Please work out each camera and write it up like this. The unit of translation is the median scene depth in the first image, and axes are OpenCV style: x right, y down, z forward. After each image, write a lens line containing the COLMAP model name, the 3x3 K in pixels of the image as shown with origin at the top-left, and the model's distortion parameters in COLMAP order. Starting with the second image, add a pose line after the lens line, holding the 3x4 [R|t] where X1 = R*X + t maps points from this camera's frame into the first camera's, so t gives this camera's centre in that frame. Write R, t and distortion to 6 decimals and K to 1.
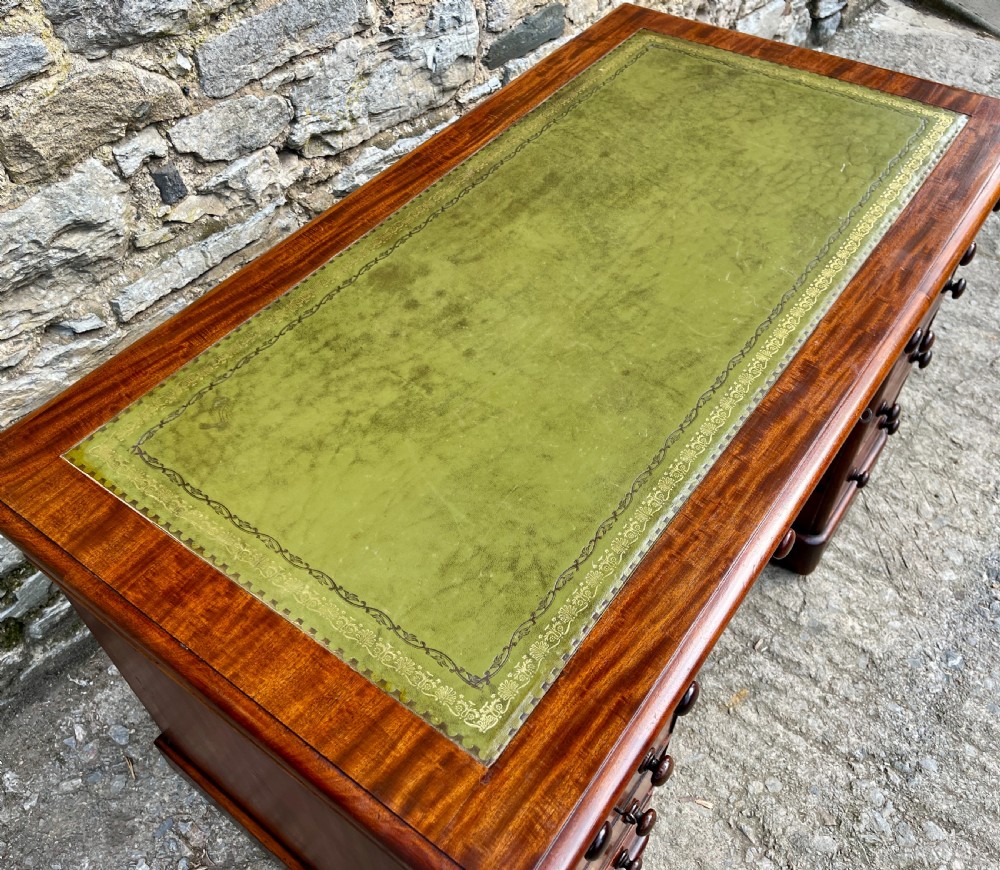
lens RADIAL K [[882.4, 0, 476.4], [0, 882.4, 445.3], [0, 0, 1]] dist [0.068464, -0.090355]
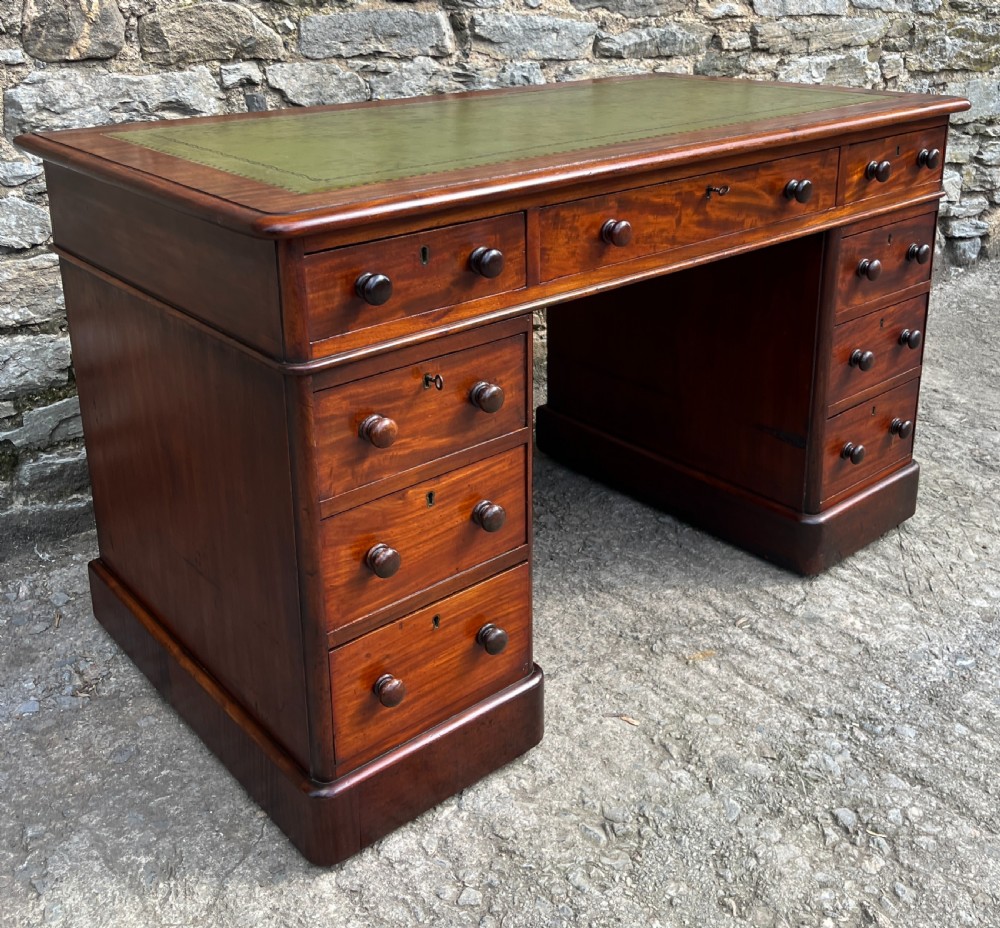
lens RADIAL K [[1102.5, 0, 530.0], [0, 1102.5, 321.6], [0, 0, 1]] dist [0.016847, 0.024809]
pose [[0.979115, 0.087026, -0.183738, 0.323517], [-0.167820, 0.856102, -0.488801, 0.612545], [0.114760, 0.509427, 0.852827, -0.141516]]
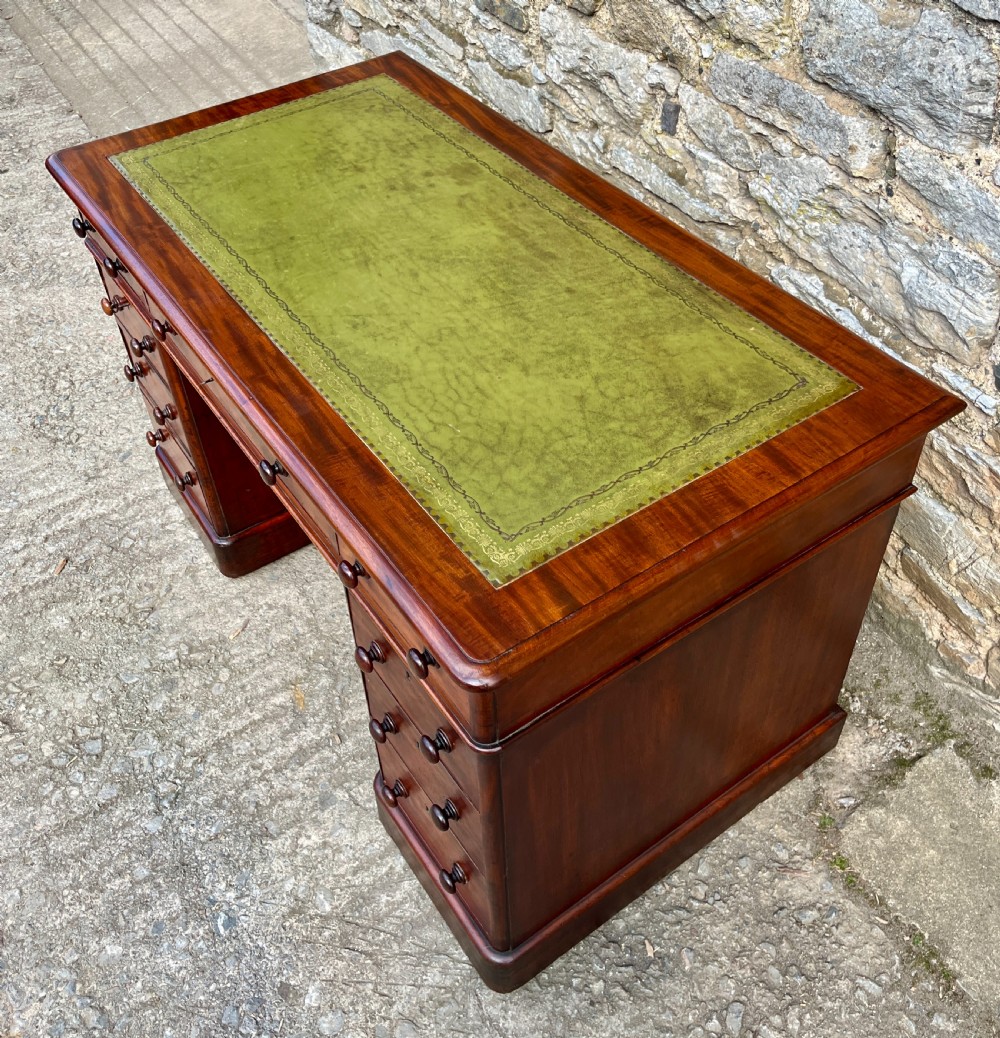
lens RADIAL K [[1049.5, 0, 509.8], [0, 1049.5, 437.2], [0, 0, 1]] dist [0.043283, -0.023964]
pose [[-0.314023, 0.665781, -0.676849, 0.916388], [-0.687729, 0.331975, 0.645618, -0.844537], [0.654537, 0.668227, 0.353629, 0.563469]]
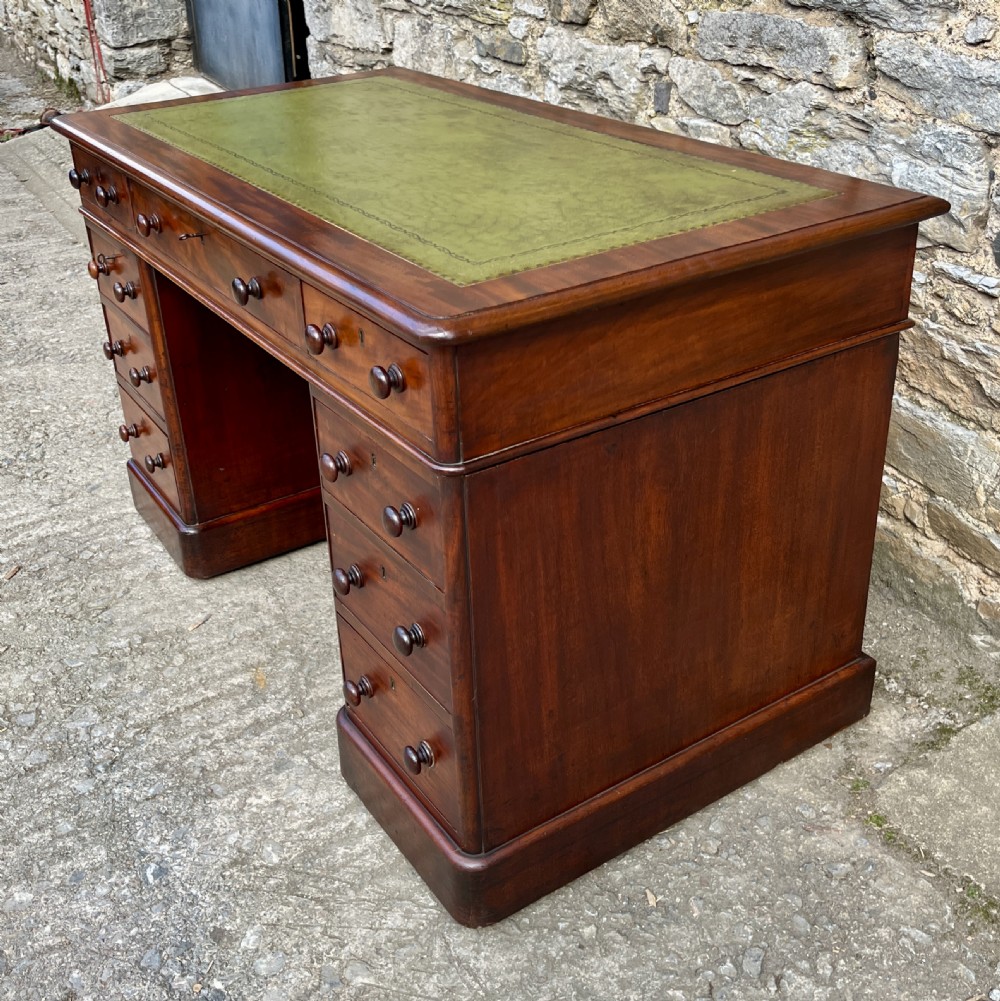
lens RADIAL K [[1185.6, 0, 497.0], [0, 1185.6, 434.4], [0, 0, 1]] dist [0.014384, 0.052127]
pose [[-0.343488, 0.452503, -0.822956, 1.198951], [-0.672305, 0.493377, 0.551892, -0.742632], [0.655760, 0.742846, 0.134752, 0.870856]]
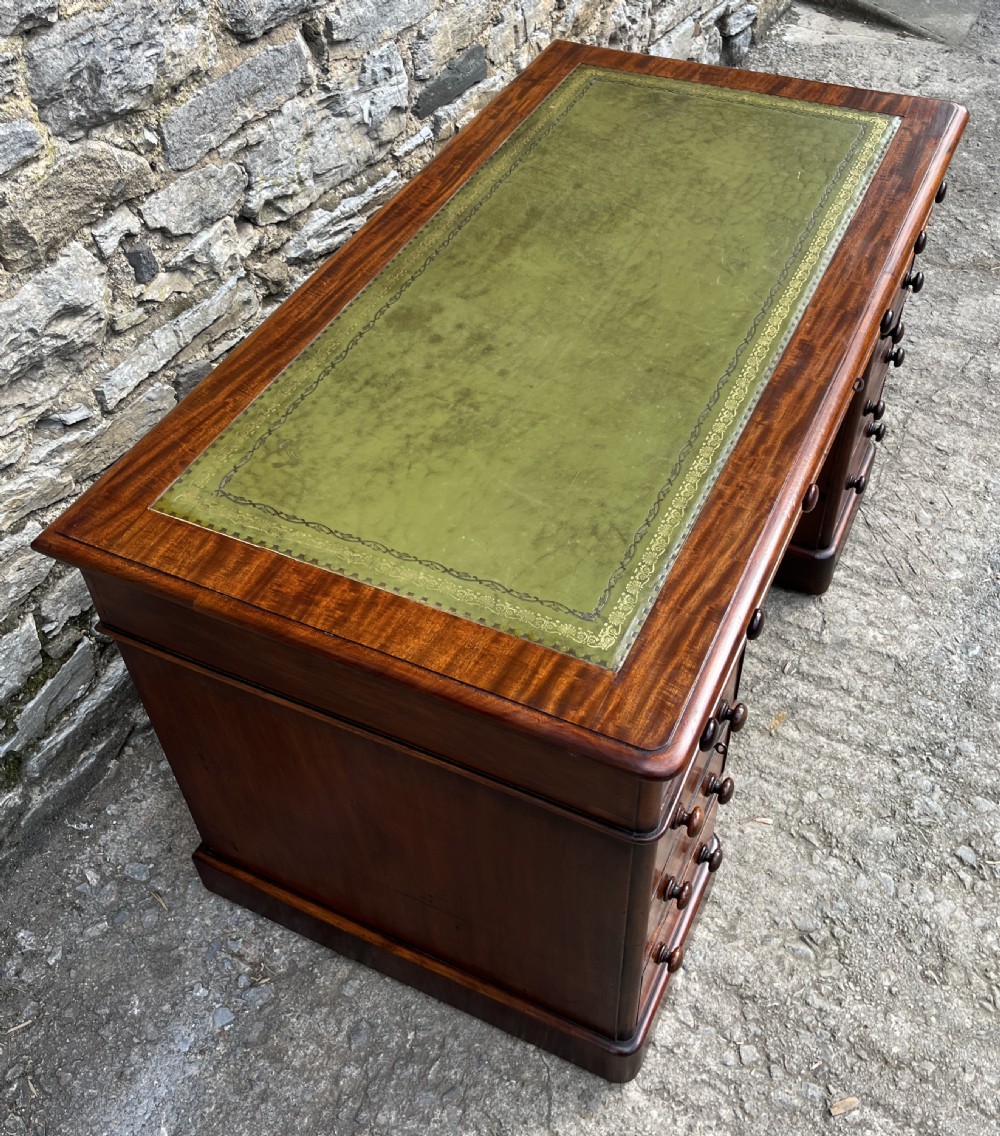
lens RADIAL K [[1163.1, 0, 519.9], [0, 1163.1, 557.4], [0, 0, 1]] dist [0.041622, -0.017240]
pose [[0.979430, -0.145325, 0.139991, -0.149335], [0.151102, 0.988016, -0.031507, 0.112284], [-0.133735, 0.052012, 0.989651, -0.264937]]
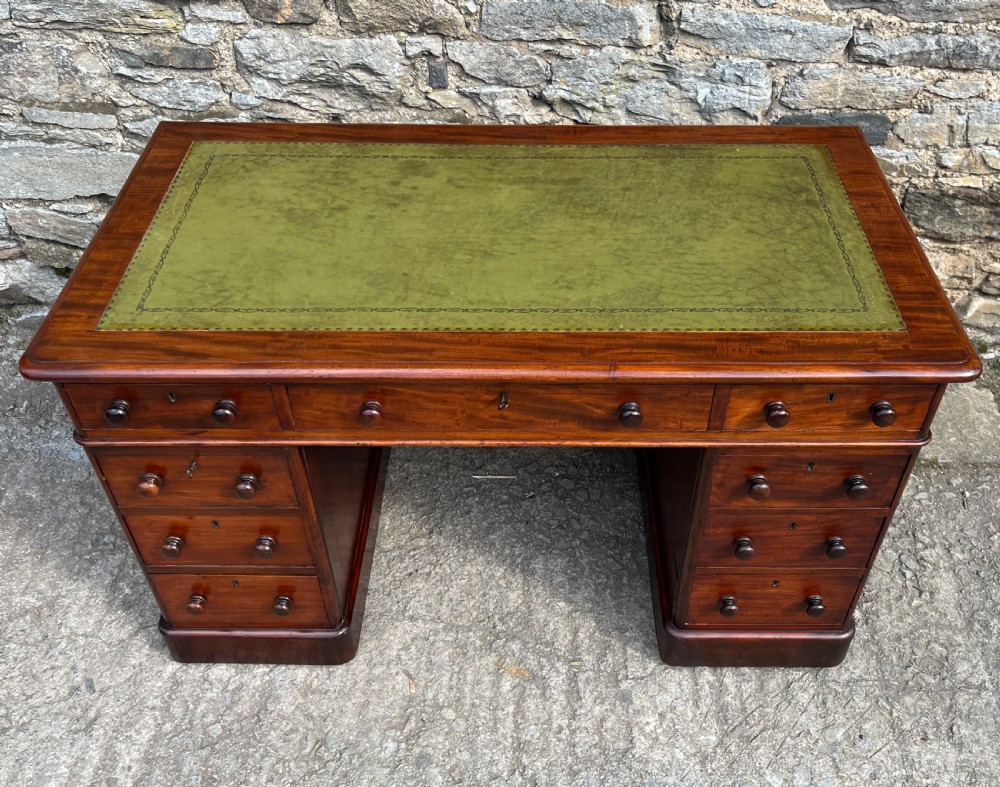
lens RADIAL K [[947.4, 0, 530.8], [0, 947.4, 390.9], [0, 0, 1]] dist [0.035807, -0.016139]
pose [[0.594666, 0.576406, -0.560471, 0.835466], [-0.616088, 0.774598, 0.142944, -0.186020], [0.516534, 0.260296, 0.815744, -0.064541]]
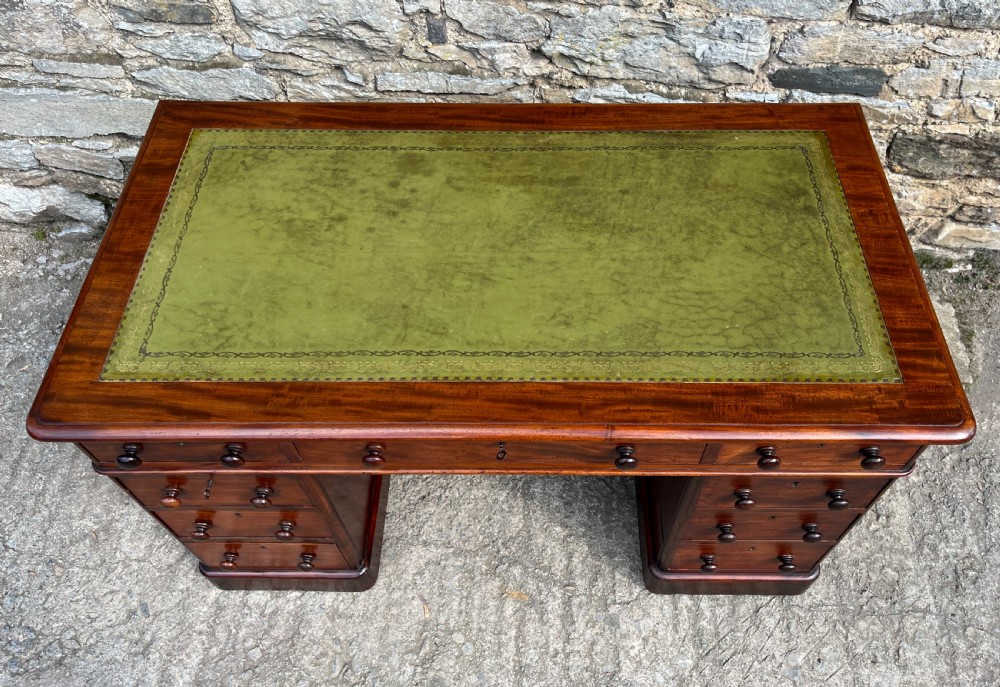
lens RADIAL K [[781.4, 0, 527.9], [0, 781.4, 315.5], [0, 0, 1]] dist [0.058316, -0.074606]
pose [[0.592637, 0.673562, -0.441697, 0.573393], [-0.613239, 0.732846, 0.294747, -0.379568], [0.522226, 0.096188, 0.847365, 0.015049]]
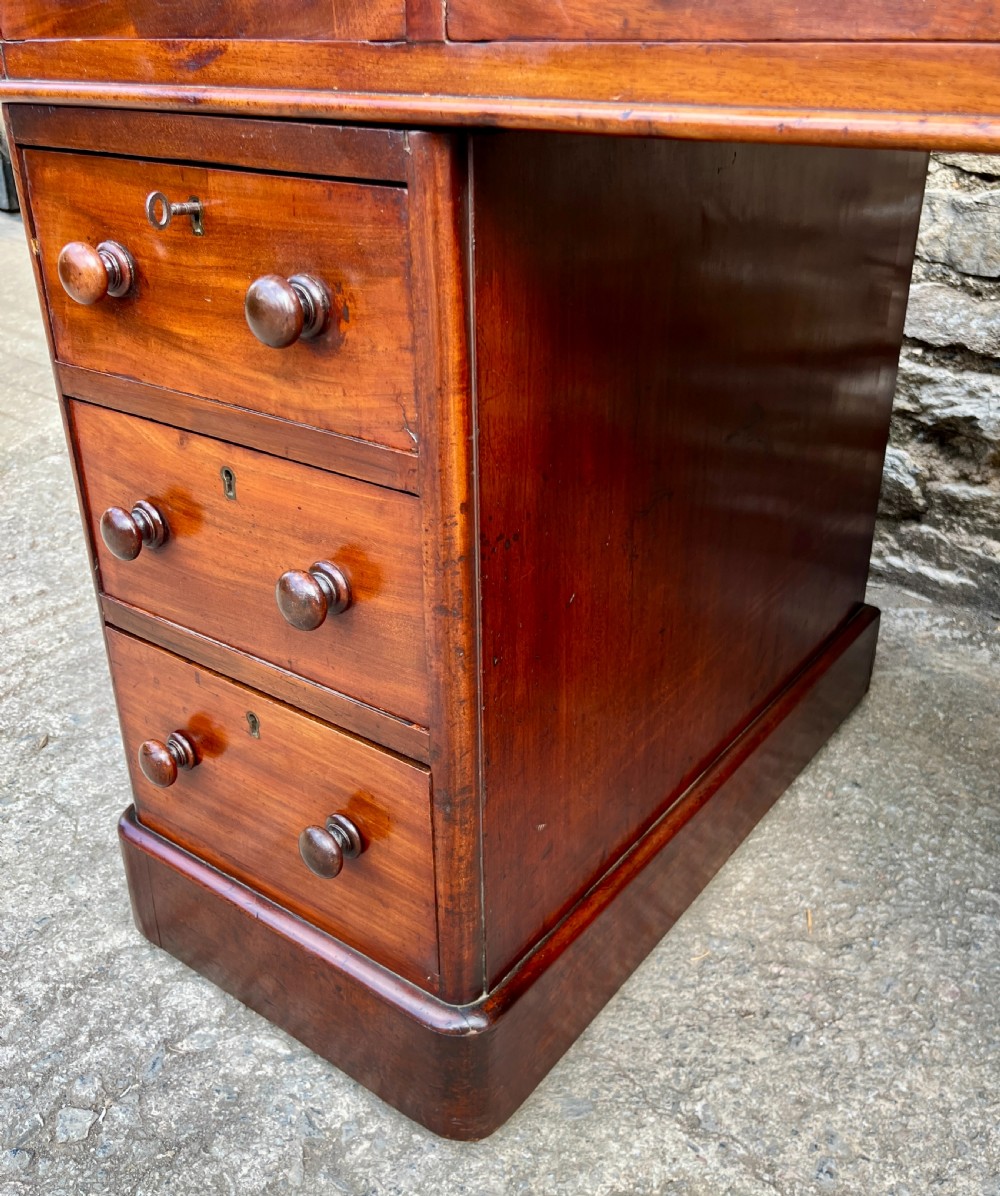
lens RADIAL K [[1103.9, 0, 539.1], [0, 1103.9, 575.9], [0, 0, 1]] dist [0.081488, -0.125770]
pose [[0.032192, 0.458676, -0.888020, 0.507620], [-0.754839, 0.593521, 0.279198, 0.118640], [0.655120, 0.661324, 0.365333, 0.626722]]
